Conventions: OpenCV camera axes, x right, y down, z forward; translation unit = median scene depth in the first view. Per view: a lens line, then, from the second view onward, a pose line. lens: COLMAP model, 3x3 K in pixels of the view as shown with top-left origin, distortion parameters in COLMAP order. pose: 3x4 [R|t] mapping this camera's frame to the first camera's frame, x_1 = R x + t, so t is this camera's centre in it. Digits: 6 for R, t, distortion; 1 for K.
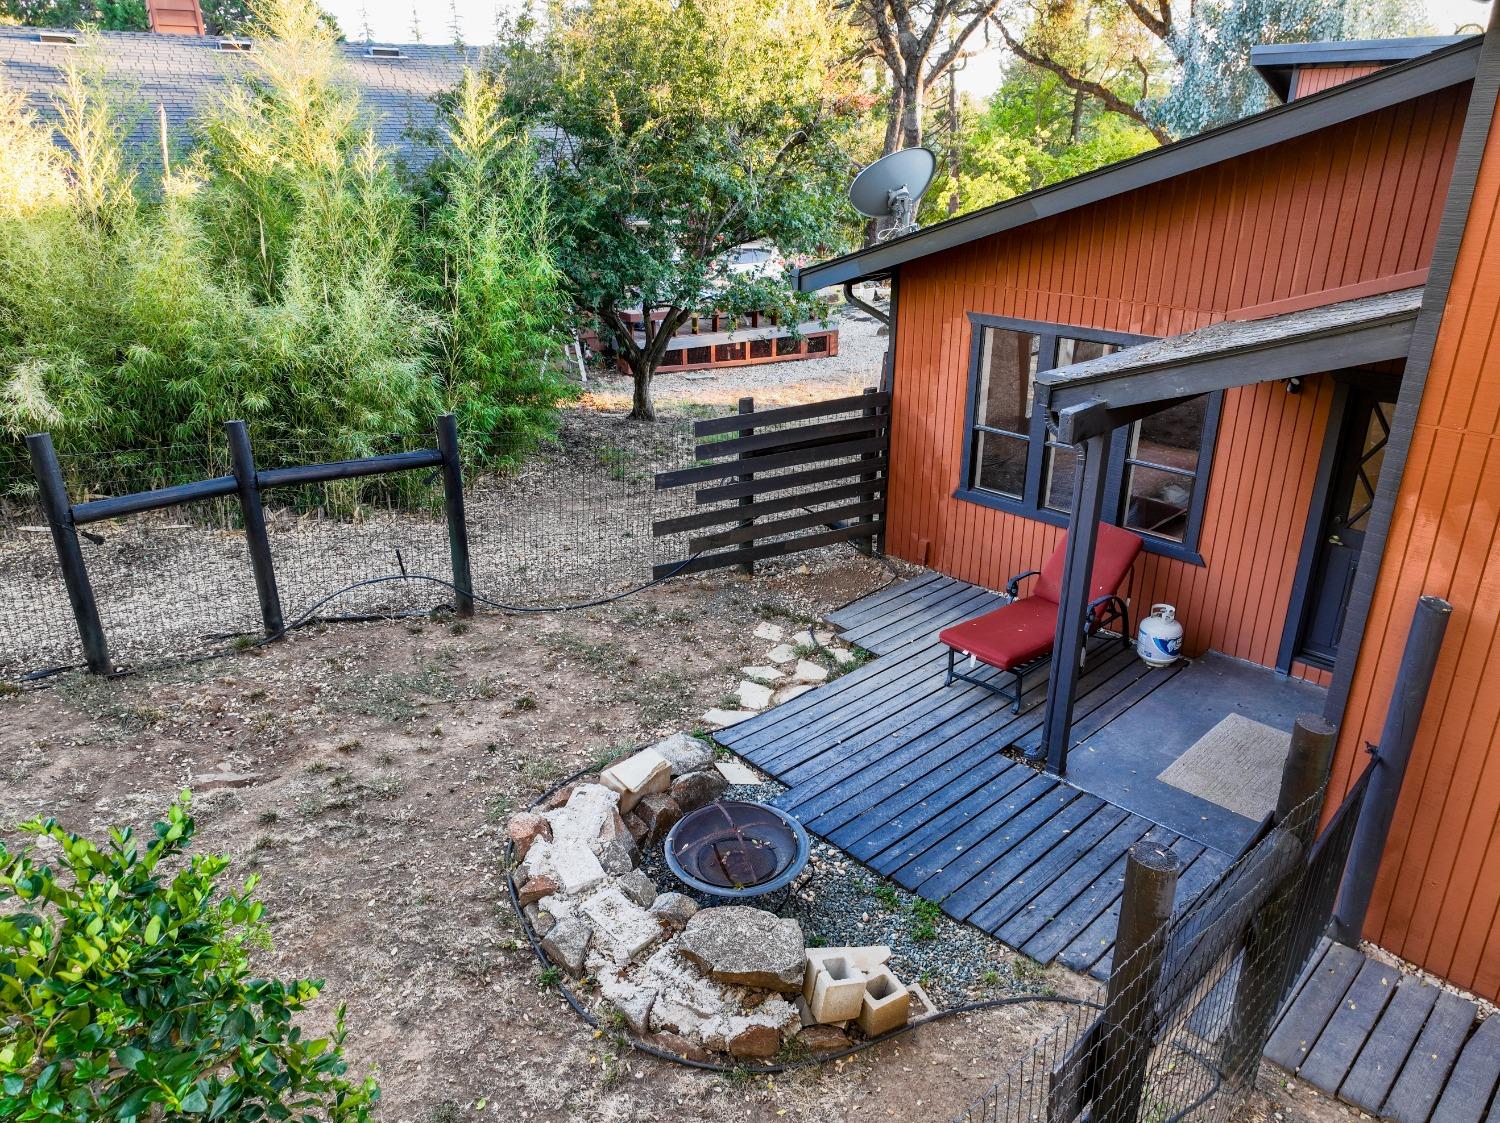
lens RADIAL K [[1056.6, 0, 750.0], [0, 1056.6, 561.5], [0, 0, 1]] dist [0.000857, 0.007197]
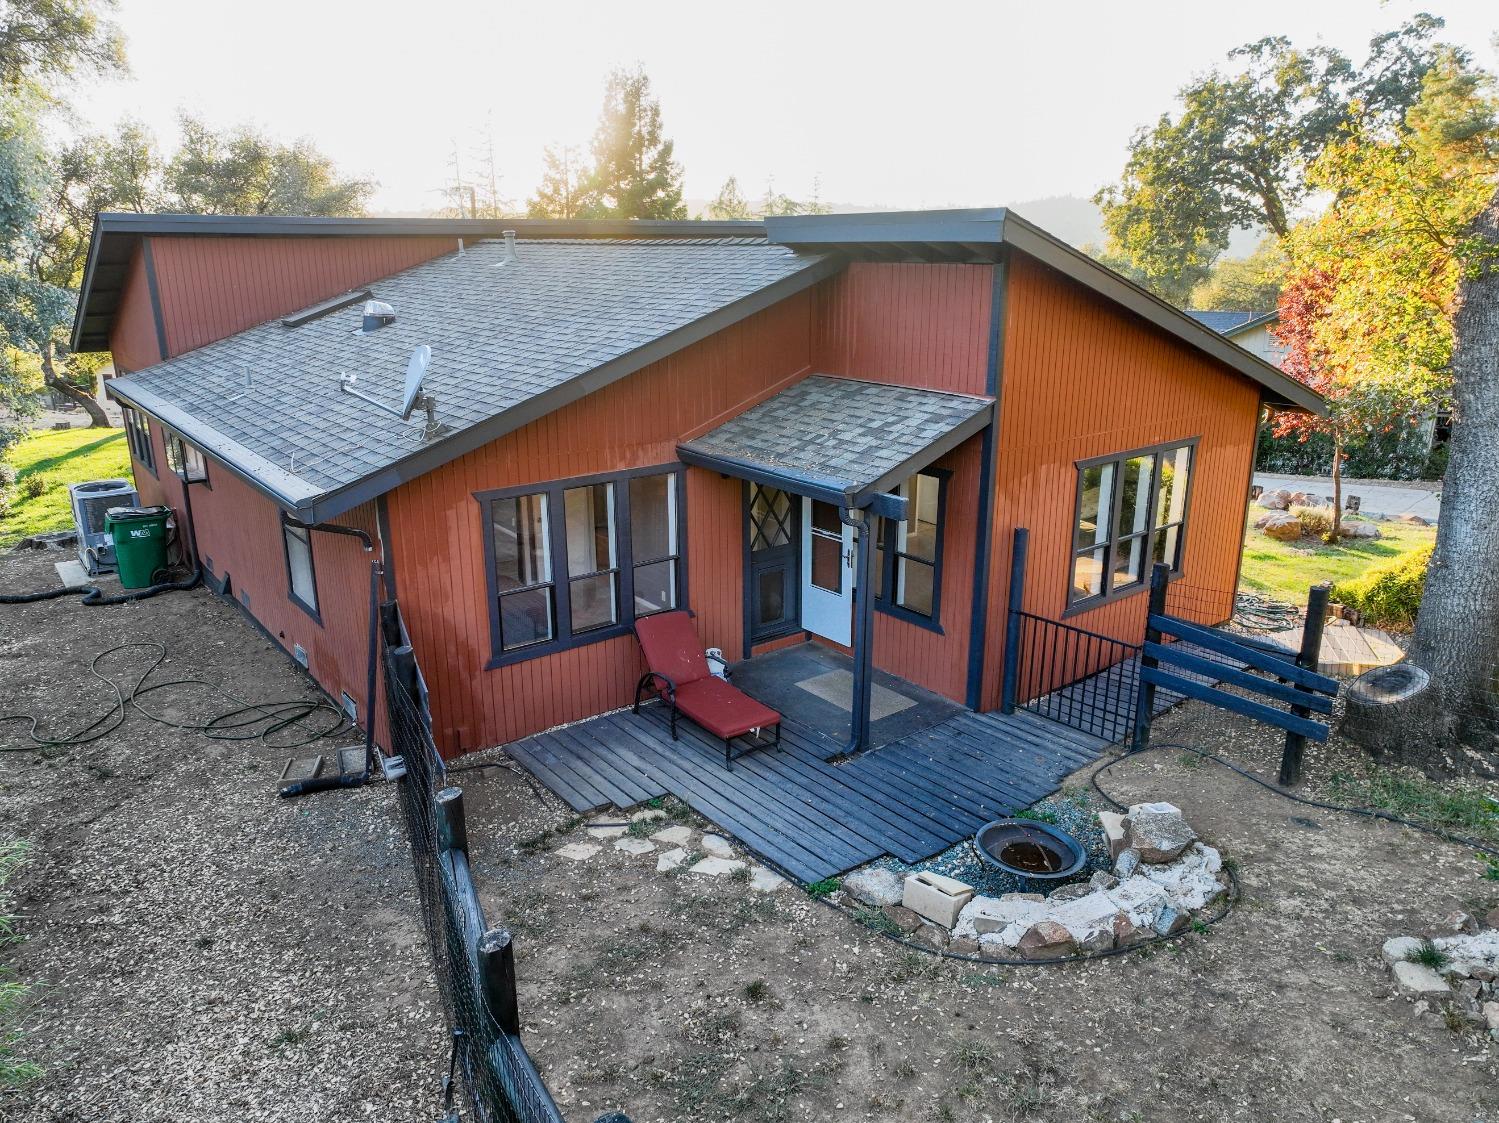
lens RADIAL K [[1055.9, 0, 749.5], [0, 1055.9, 561.5], [0, 0, 1]] dist [0.000857, 0.007197]
pose [[0.107005, -0.288088, 0.951607, -0.846241], [0.376394, 0.897606, 0.229415, -0.347345], [-0.920260, 0.333630, 0.204483, 0.636444]]
